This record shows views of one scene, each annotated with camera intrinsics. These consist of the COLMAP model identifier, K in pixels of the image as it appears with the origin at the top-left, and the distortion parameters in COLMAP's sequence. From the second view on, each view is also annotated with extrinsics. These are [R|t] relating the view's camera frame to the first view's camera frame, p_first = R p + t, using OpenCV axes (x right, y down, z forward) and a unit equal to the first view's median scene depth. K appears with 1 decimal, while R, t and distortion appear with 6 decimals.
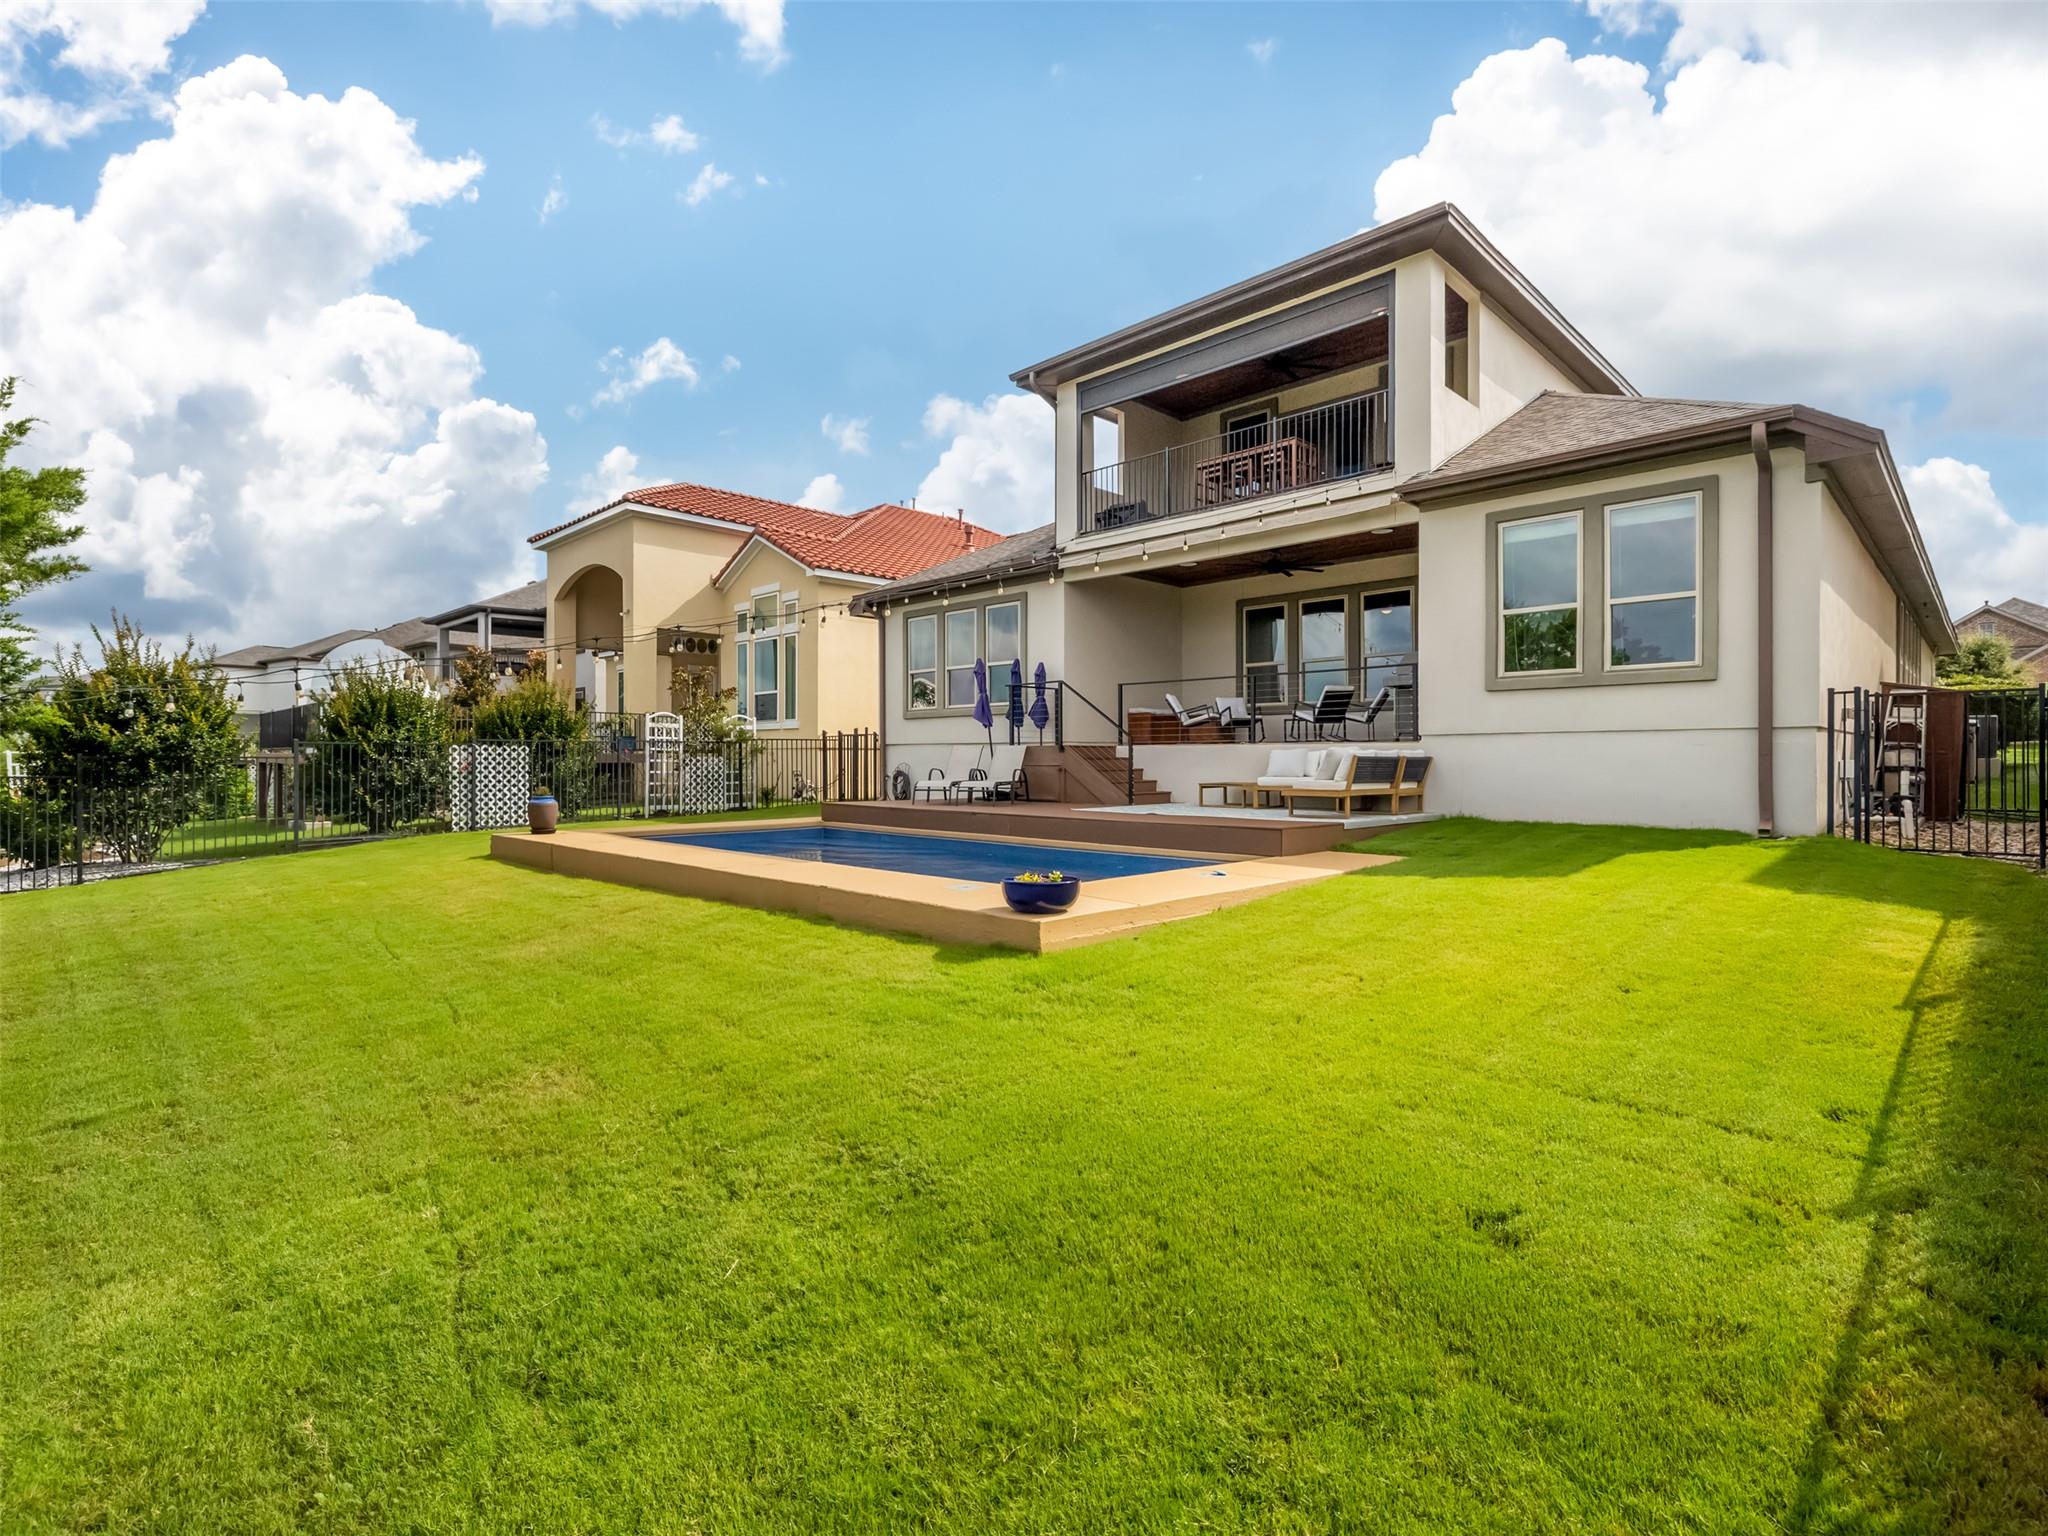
lens RADIAL K [[994.1, 0, 1026.5], [0, 994.1, 755.0], [0, 0, 1]] dist [0.000717, 0.000344]
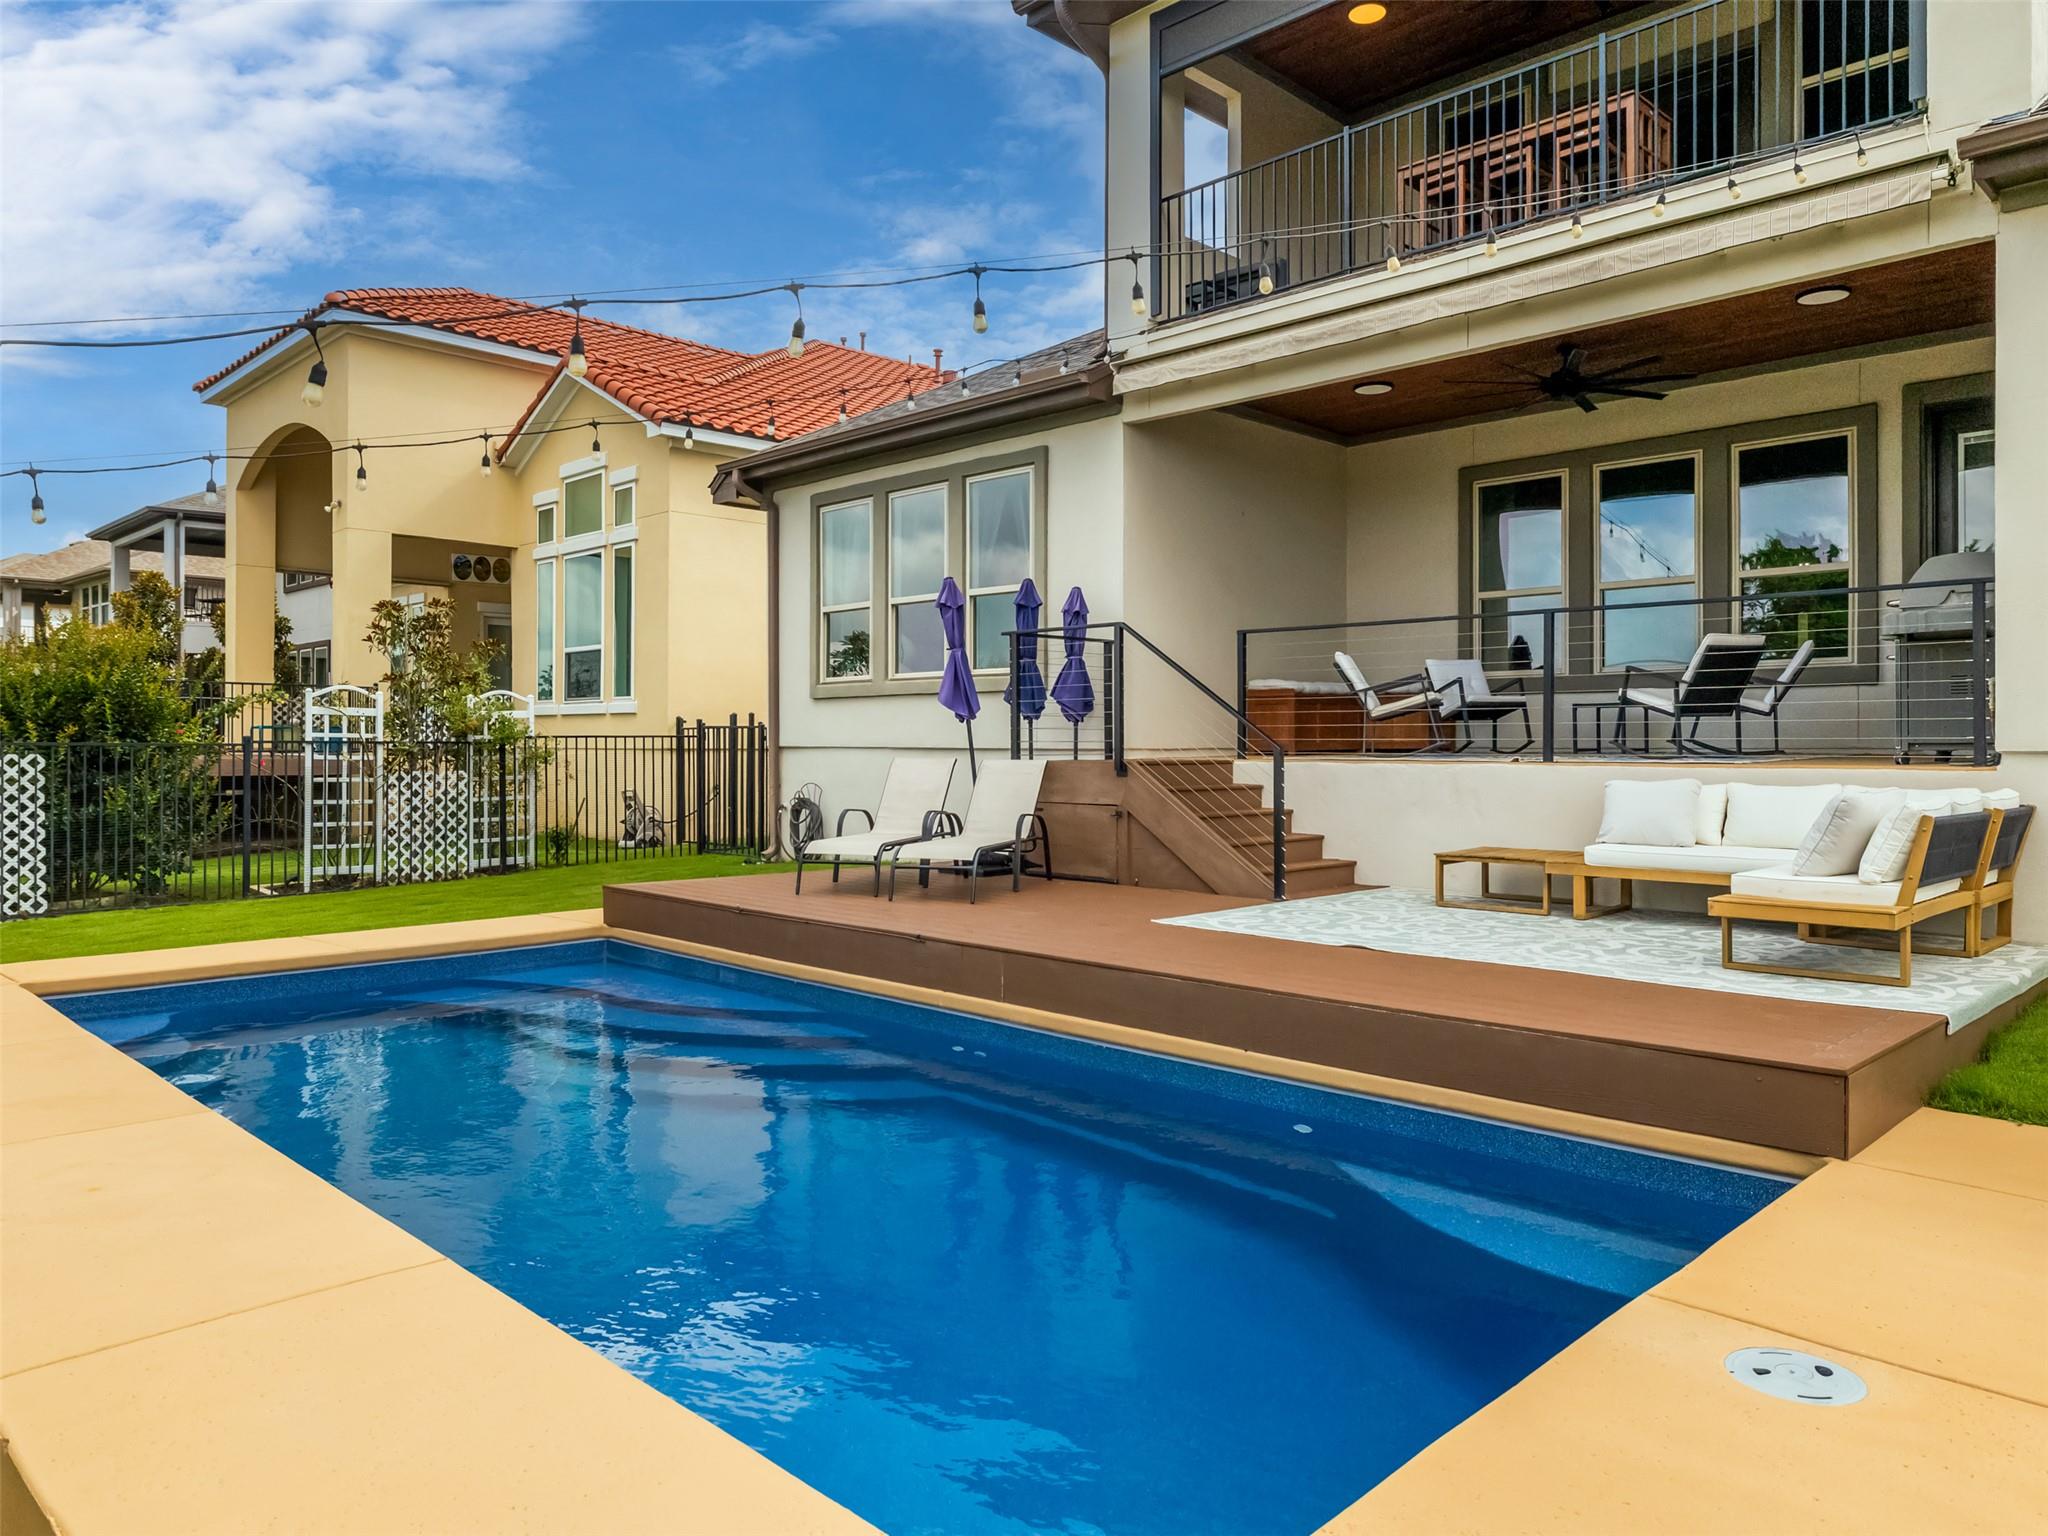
lens RADIAL K [[1406.6, 0, 1024.0], [0, 1406.6, 768.0], [0, 0, 1]] dist [-0.000030, -0.000519]
pose [[0.999905, 0.002785, -0.013523, -0.001390], [-0.002505, 0.999783, 0.020673, -0.017530], [0.013578, -0.020637, 0.999695, 0.293760]]
